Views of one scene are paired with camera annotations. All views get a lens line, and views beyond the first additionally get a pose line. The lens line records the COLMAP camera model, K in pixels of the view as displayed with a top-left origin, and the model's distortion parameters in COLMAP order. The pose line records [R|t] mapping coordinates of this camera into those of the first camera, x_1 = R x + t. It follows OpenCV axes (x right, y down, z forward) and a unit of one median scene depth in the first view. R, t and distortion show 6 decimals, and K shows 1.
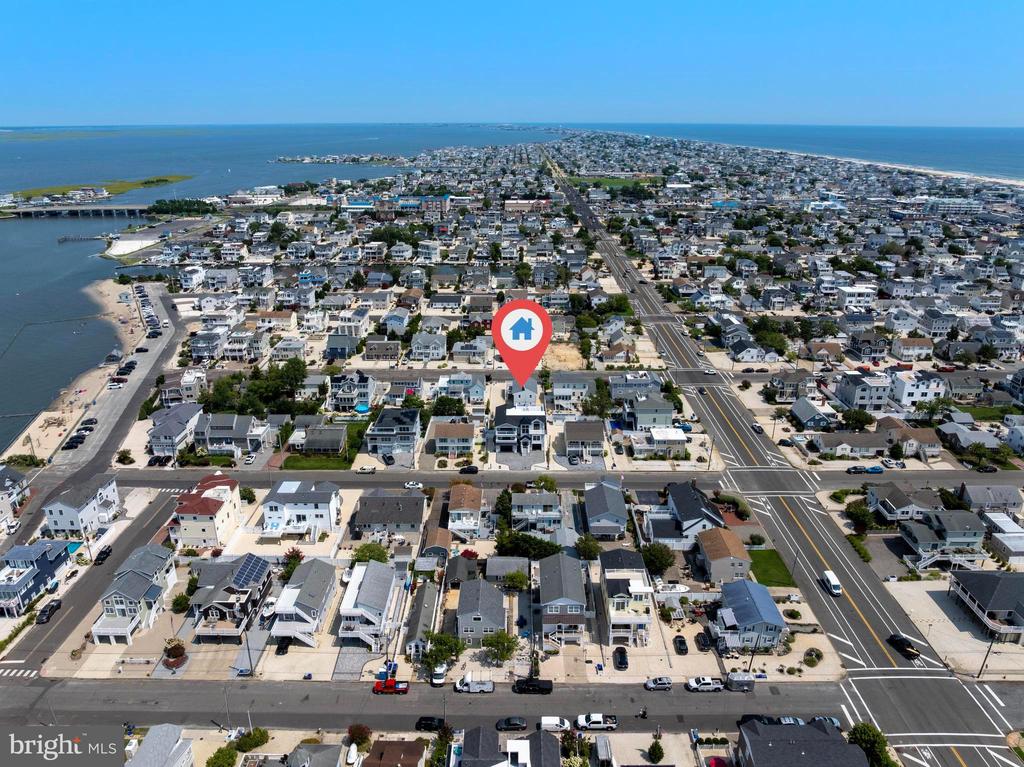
lens RADIAL K [[722.6, 0, 512.0], [0, 722.6, 383.5], [0, 0, 1]] dist [-0.040088, 0.000497]
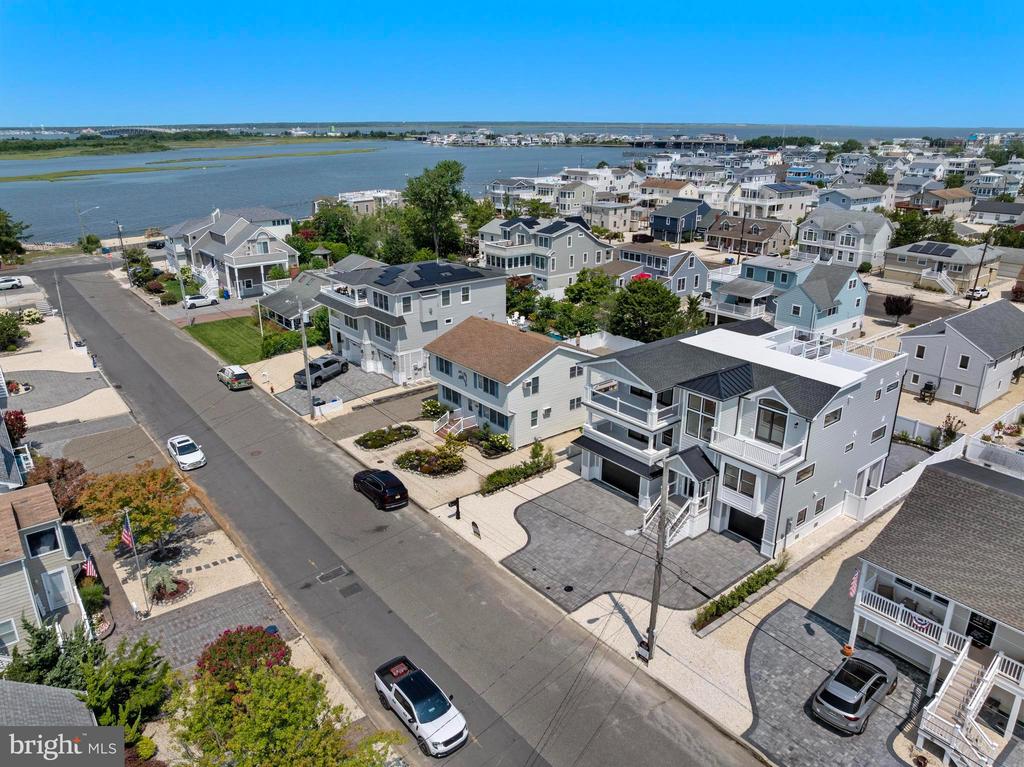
lens RADIAL K [[722.6, 0, 512.0], [0, 722.6, 383.5], [0, 0, 1]] dist [-0.040088, 0.000497]
pose [[0.623405, 0.261776, -0.736776, 0.130311], [-0.264950, 0.957267, 0.115935, 0.044553], [0.735641, 0.122935, 0.666123, 0.820275]]
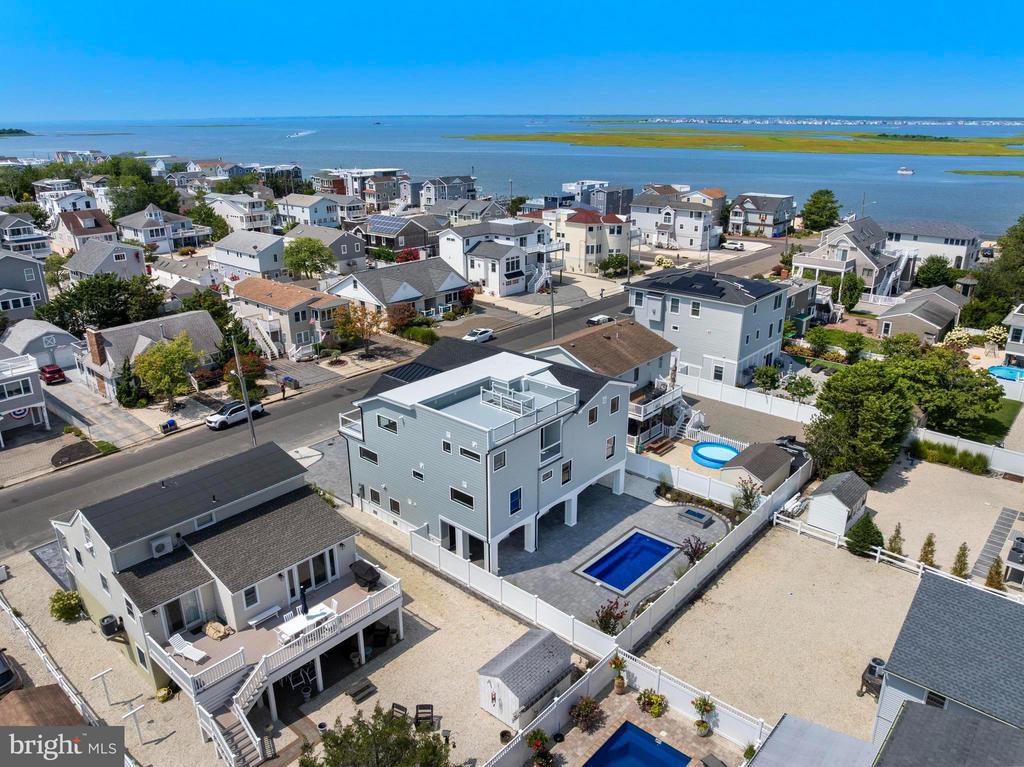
lens RADIAL K [[722.6, 0, 512.0], [0, 722.6, 383.5], [0, 0, 1]] dist [-0.040088, 0.000497]
pose [[-0.654842, 0.261384, -0.709127, 0.168514], [-0.259539, 0.803451, 0.535823, -0.081334], [0.709804, 0.534925, -0.458294, 1.132052]]
